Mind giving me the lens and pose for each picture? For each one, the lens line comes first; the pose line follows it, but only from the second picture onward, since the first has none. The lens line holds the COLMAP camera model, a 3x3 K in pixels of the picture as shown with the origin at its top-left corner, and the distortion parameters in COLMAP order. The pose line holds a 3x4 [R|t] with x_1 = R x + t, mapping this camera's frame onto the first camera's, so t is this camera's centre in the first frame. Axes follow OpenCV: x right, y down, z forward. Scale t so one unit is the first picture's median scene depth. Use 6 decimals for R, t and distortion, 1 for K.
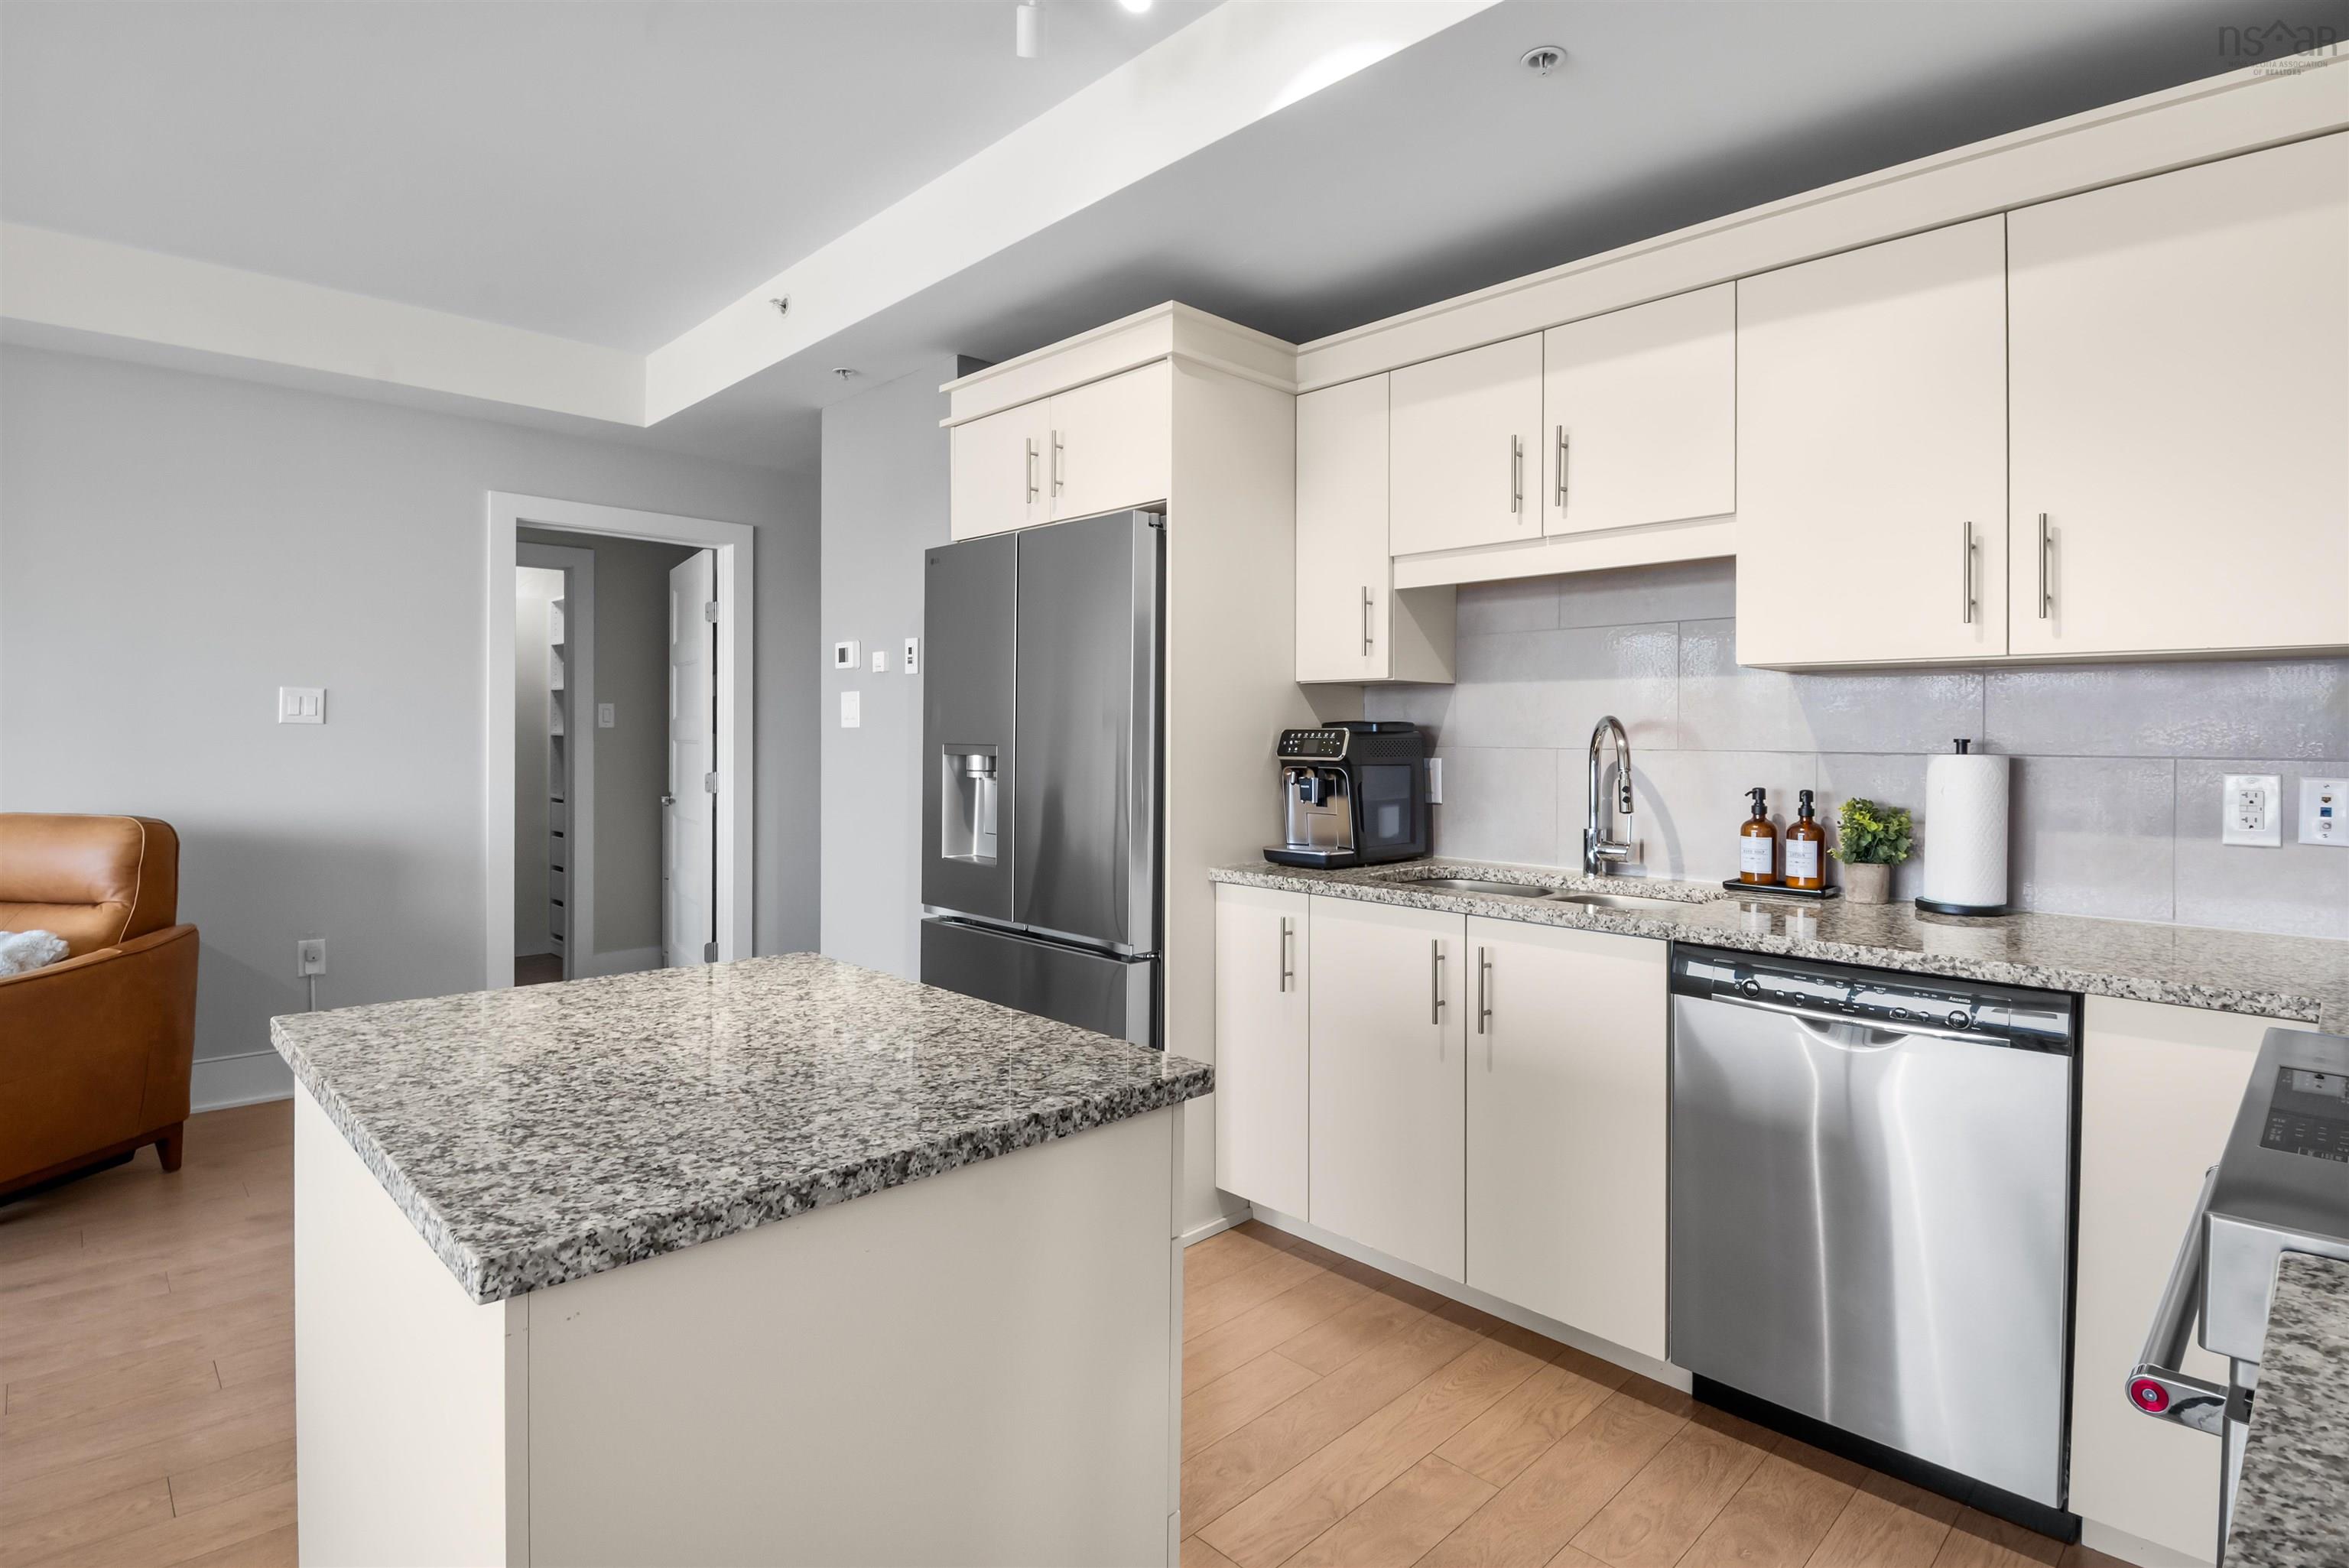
lens RADIAL K [[1180.6, 0, 1191.8], [0, 1180.6, 741.5], [0, 0, 1]] dist [-0.000752, -0.000280]
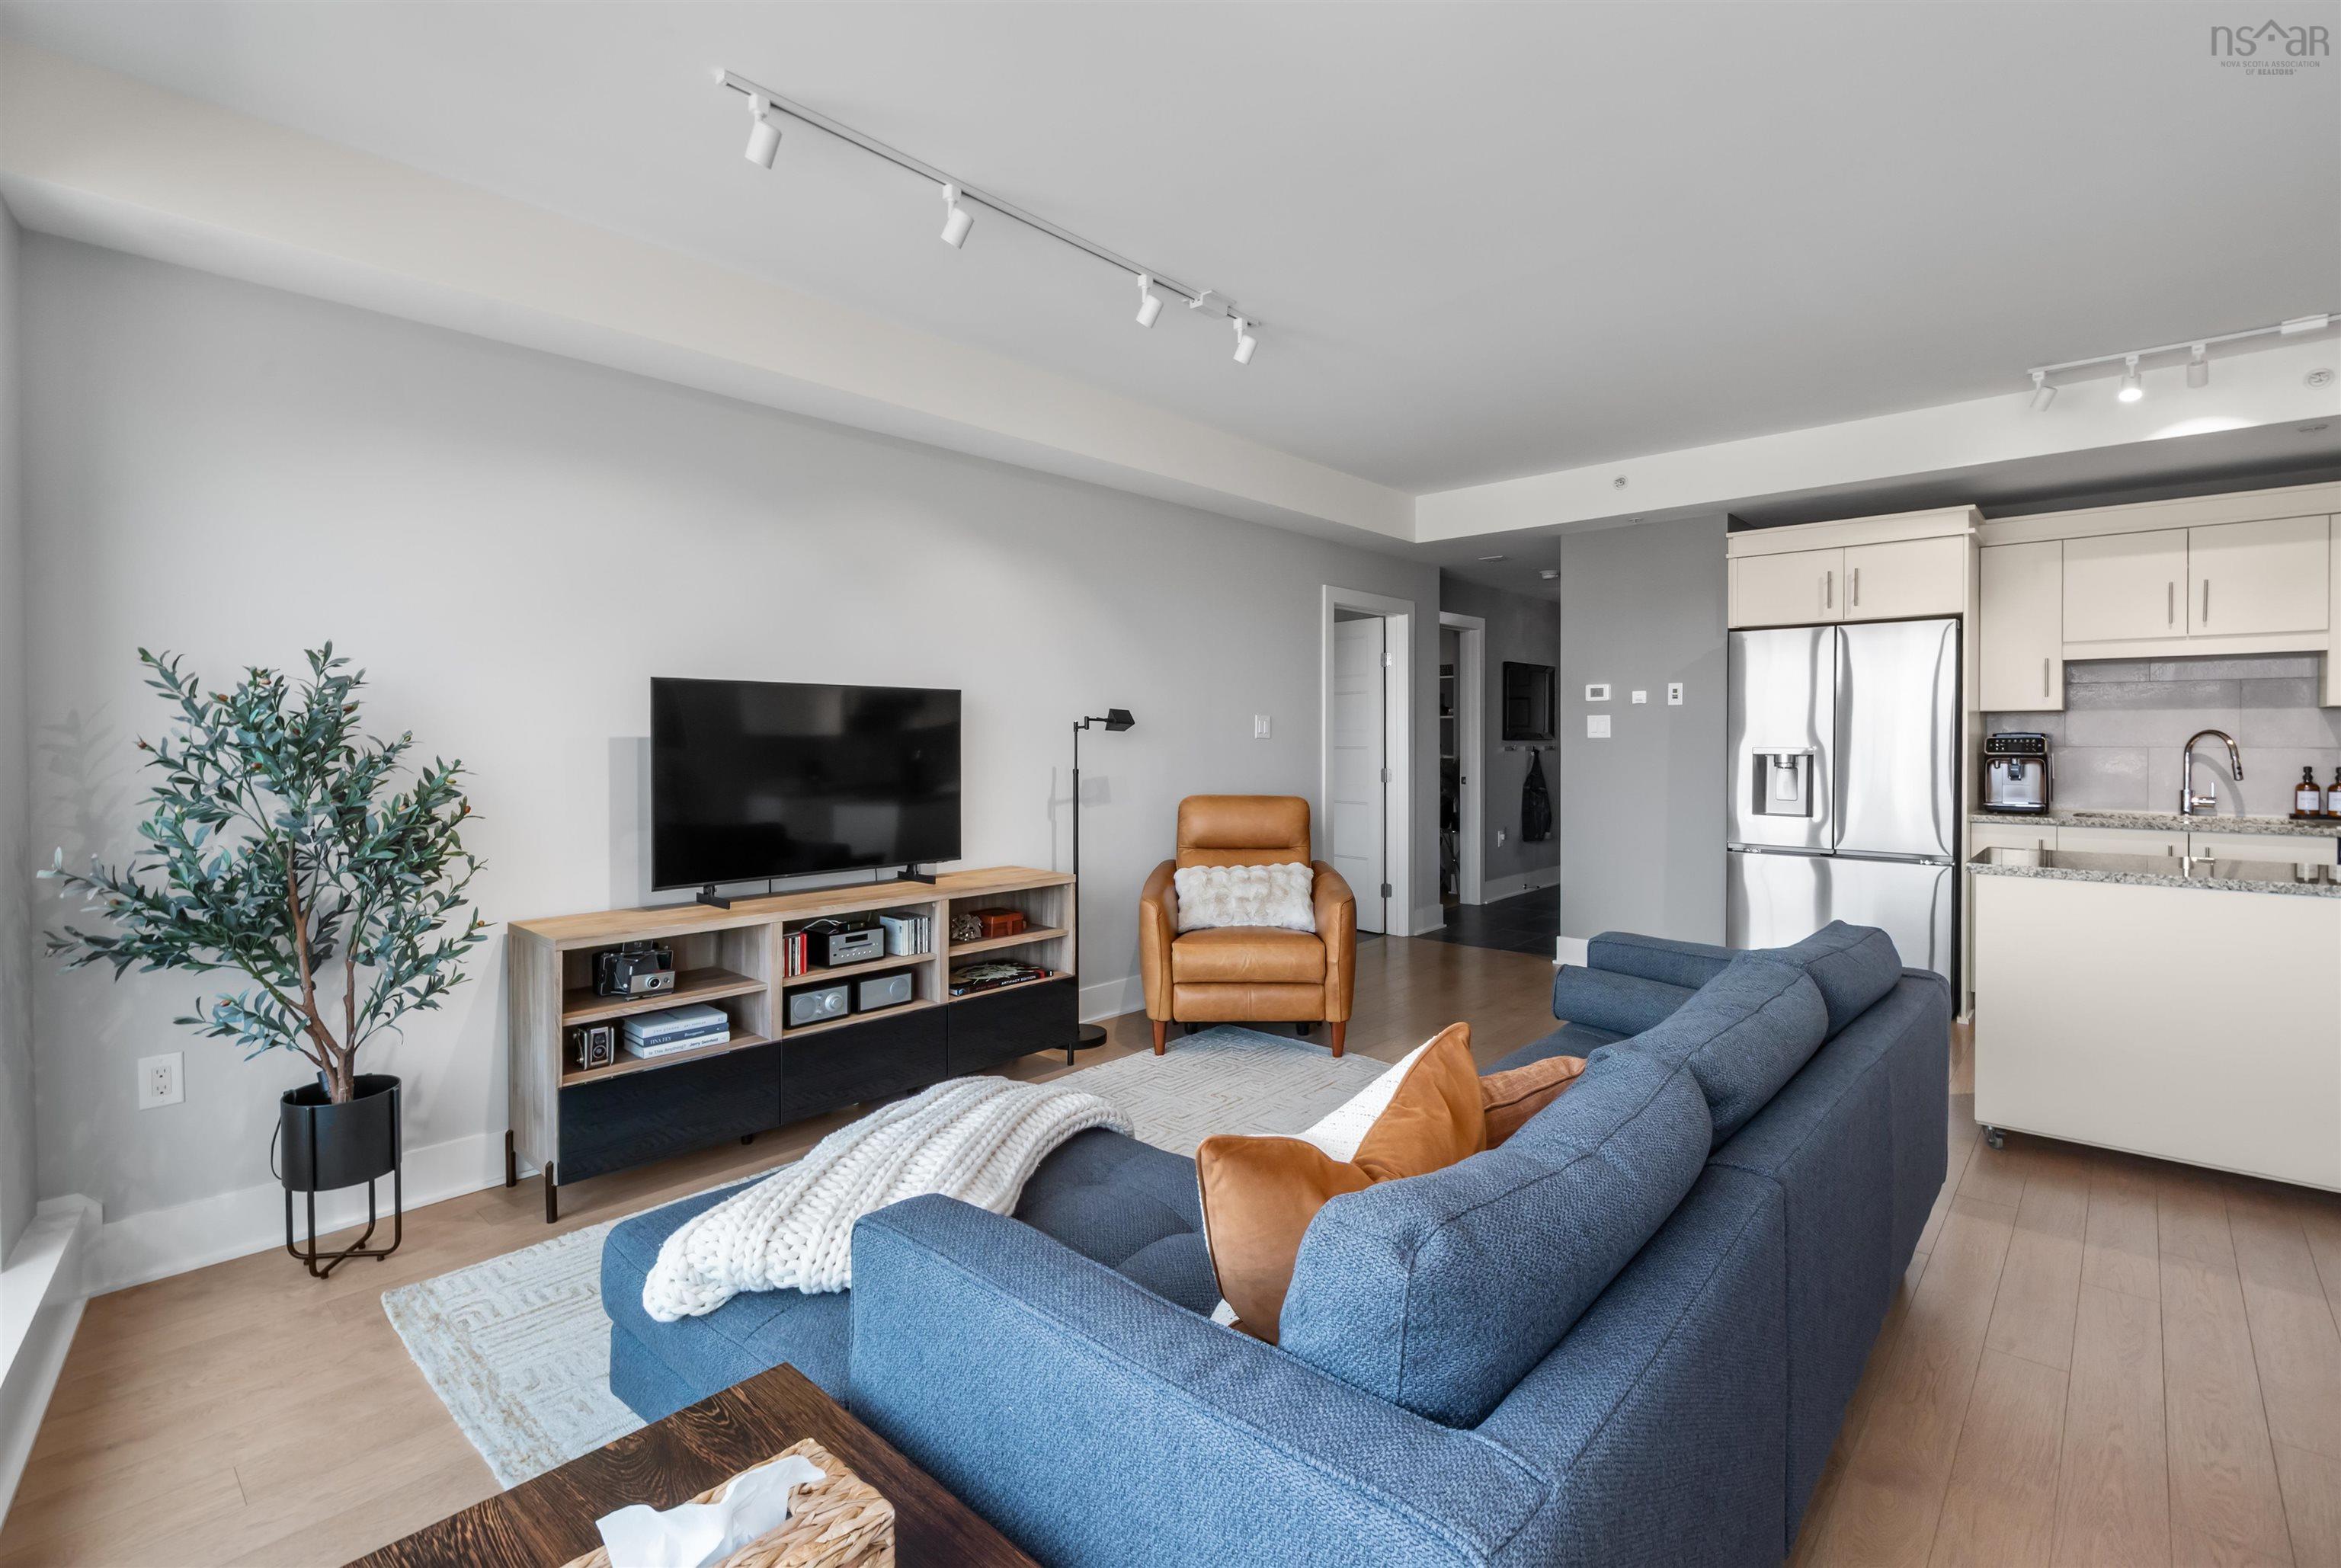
lens RADIAL K [[1057.2, 0, 1181.7], [0, 1057.2, 747.5], [0, 0, 1]] dist [-0.001041, -0.003926]
pose [[0.998231, -0.007412, 0.058988, -1.453732], [0.007295, 0.999971, 0.002210, -0.009328], [-0.059003, -0.001775, 0.998256, -0.613922]]
